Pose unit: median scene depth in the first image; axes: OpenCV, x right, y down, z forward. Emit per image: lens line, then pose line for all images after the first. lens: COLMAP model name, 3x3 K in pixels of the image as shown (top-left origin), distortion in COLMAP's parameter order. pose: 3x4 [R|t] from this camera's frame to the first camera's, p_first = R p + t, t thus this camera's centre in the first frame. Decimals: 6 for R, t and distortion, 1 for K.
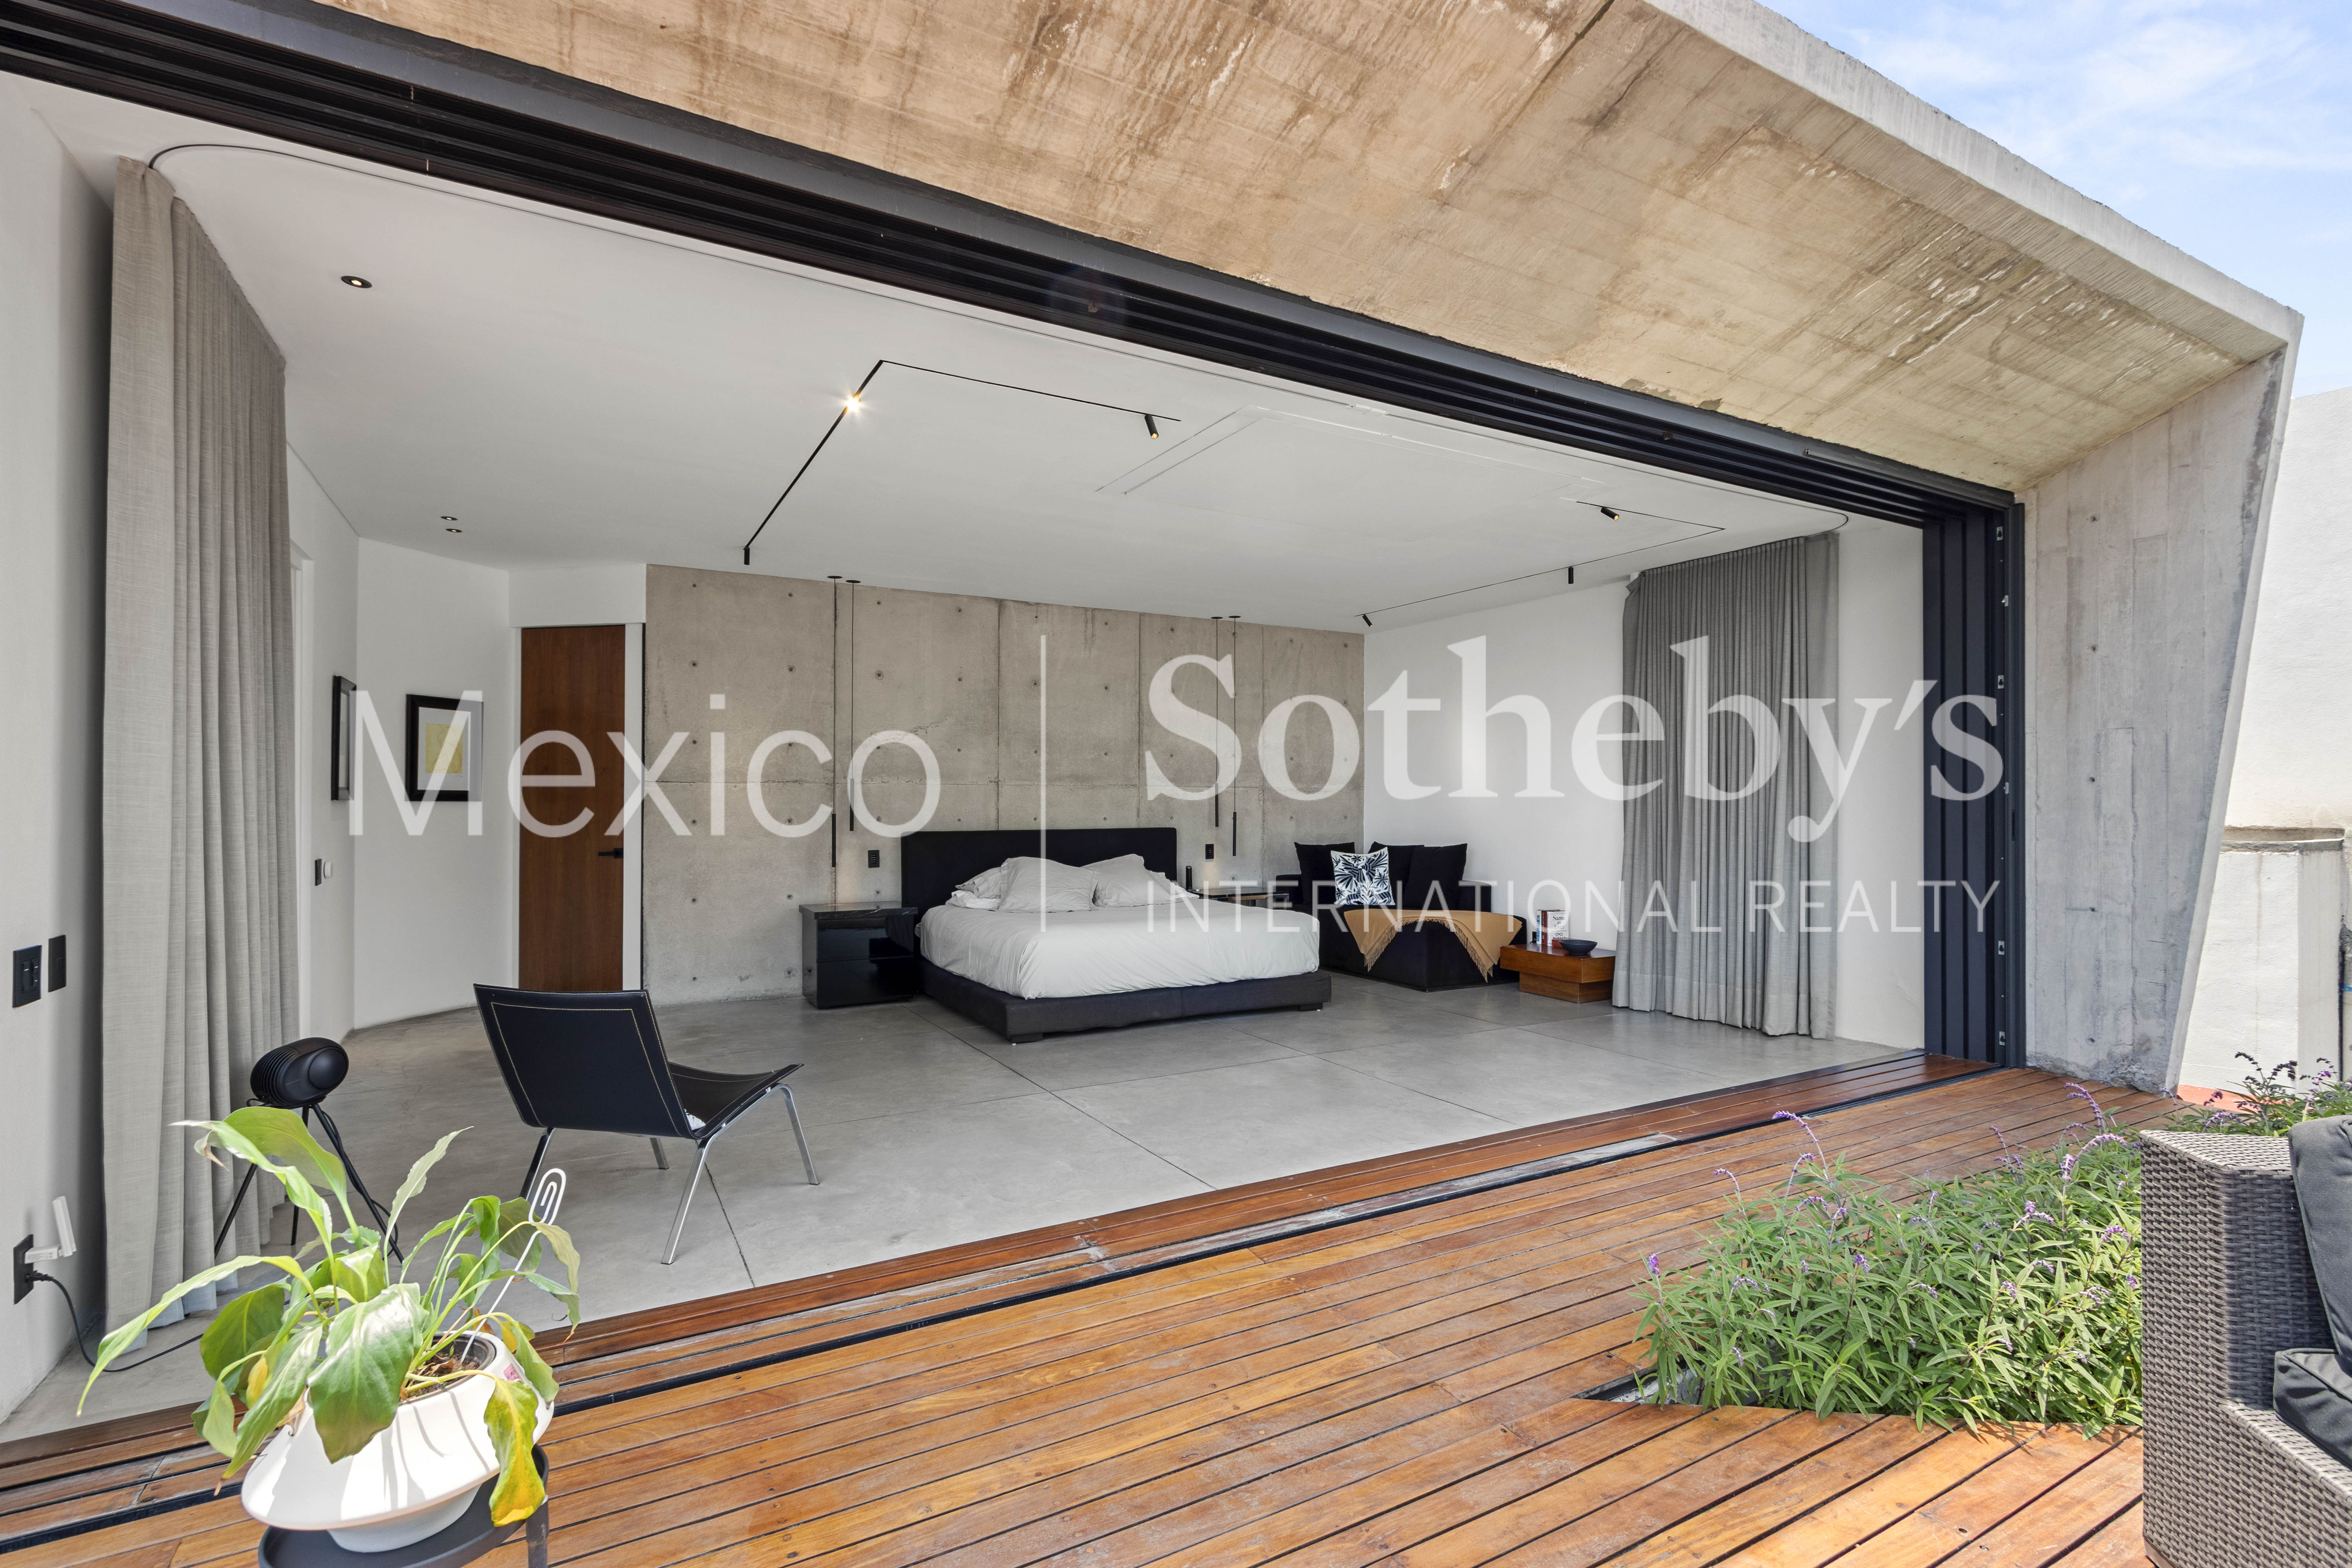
lens RADIAL K [[1098.3, 0, 1185.0], [0, 1098.3, 795.2], [0, 0, 1]] dist [0.002562, -0.000875]
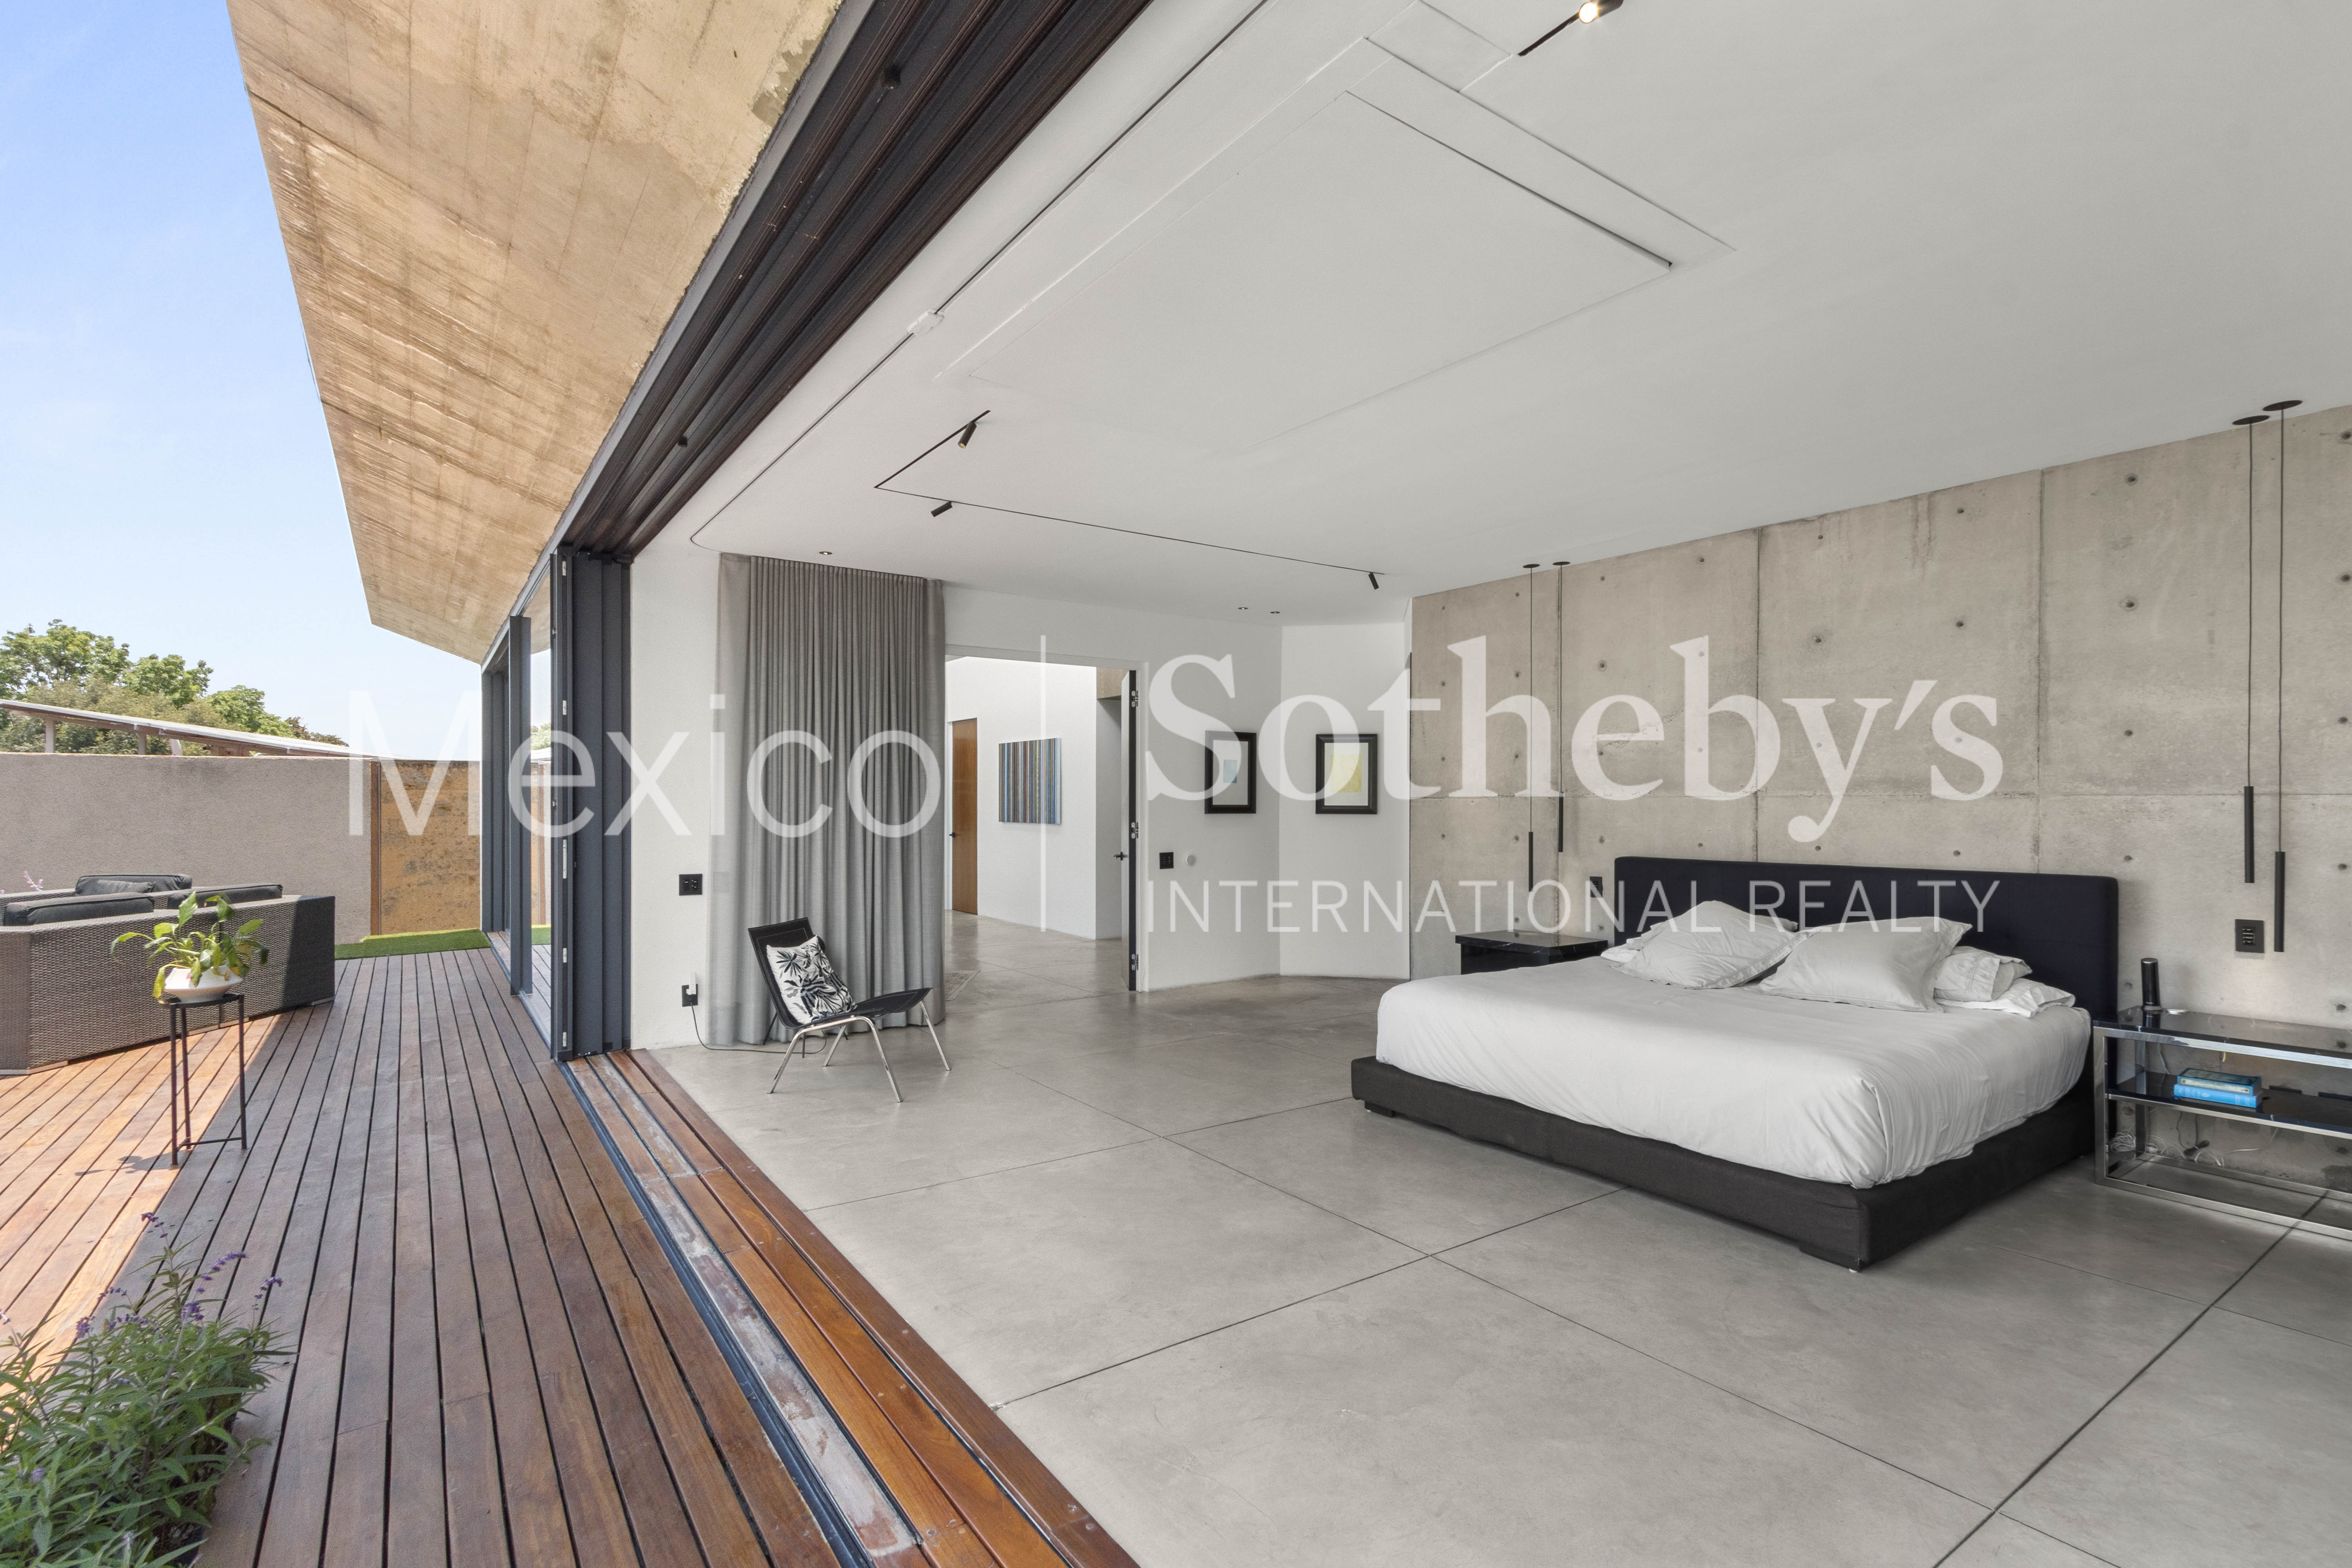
lens RADIAL K [[1098.3, 0, 1174.3], [0, 1098.3, 802.2], [0, 0, 1]] dist [0.002562, -0.000875]
pose [[0.086519, 0.000645, -0.996250, 0.491015], [0.004680, 0.999988, 0.001054, -0.007916], [0.996239, -0.004753, 0.086515, 0.573070]]
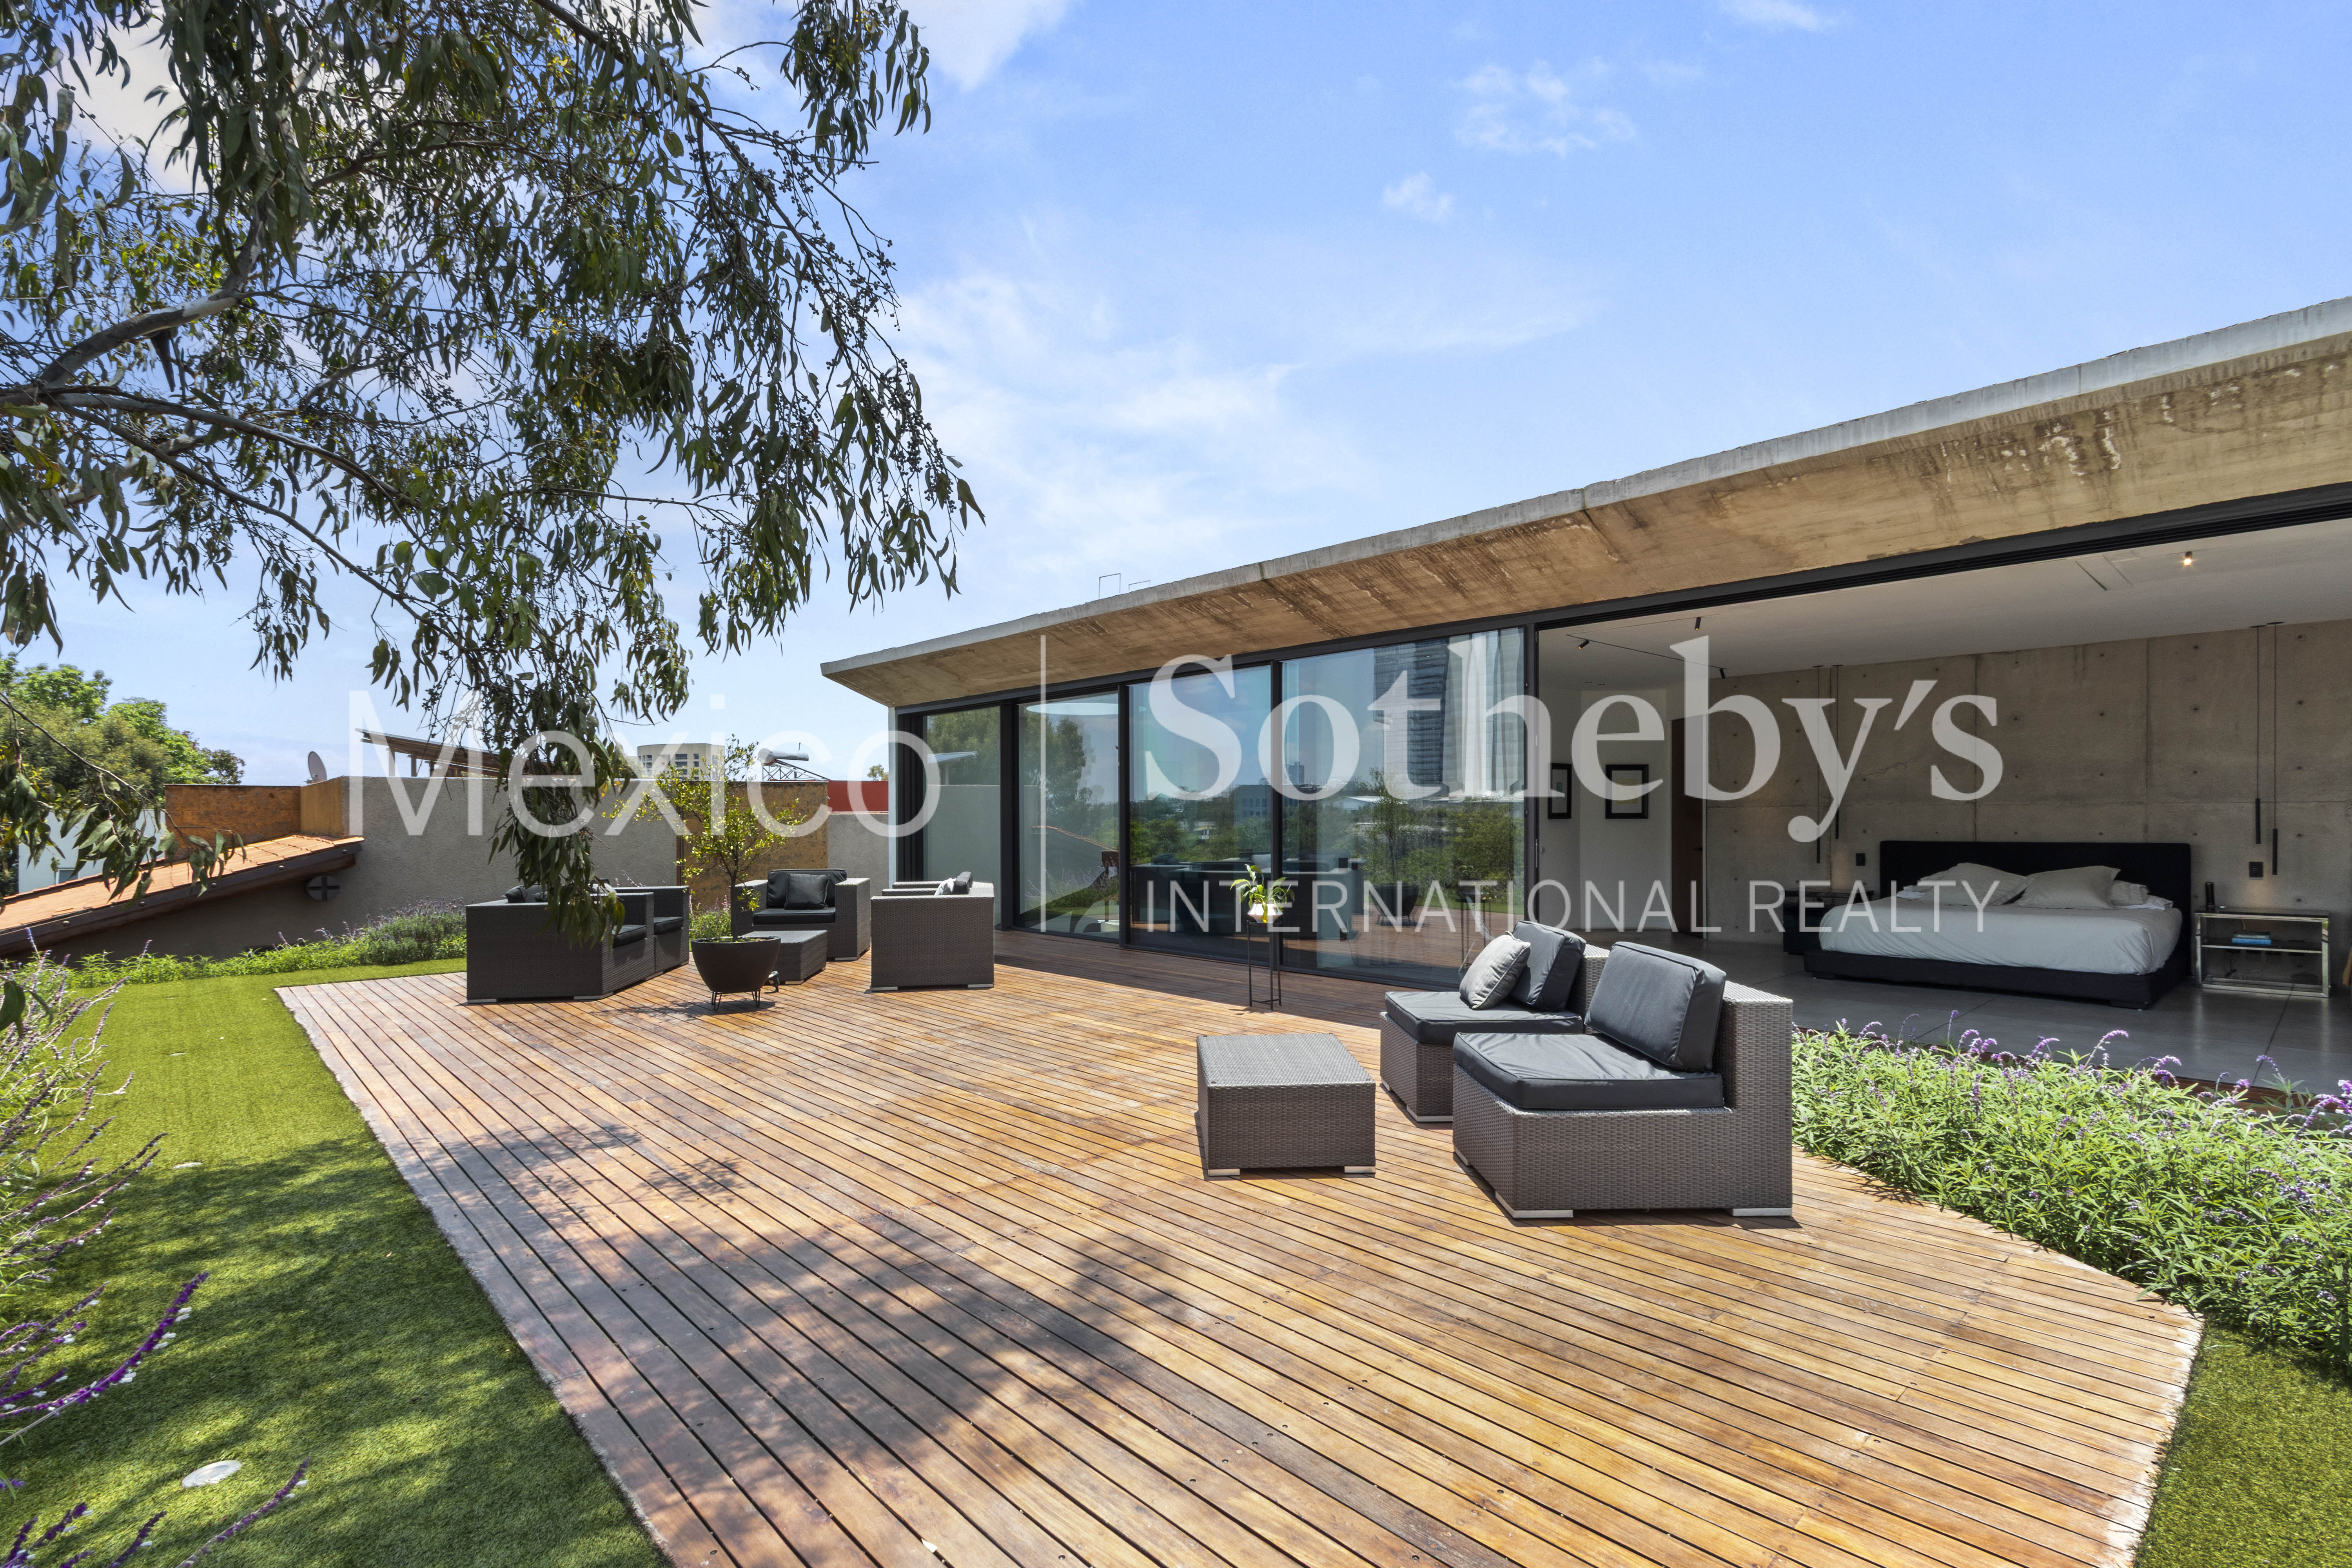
lens RADIAL K [[1098.3, 0, 1159.1], [0, 1098.3, 816.5], [0, 0, 1]] dist [0.002562, -0.000875]
pose [[0.210204, 0.002067, -0.977655, 0.855725], [0.011230, 0.999927, 0.004528, -0.011703], [0.977593, -0.011931, 0.210166, -0.167959]]
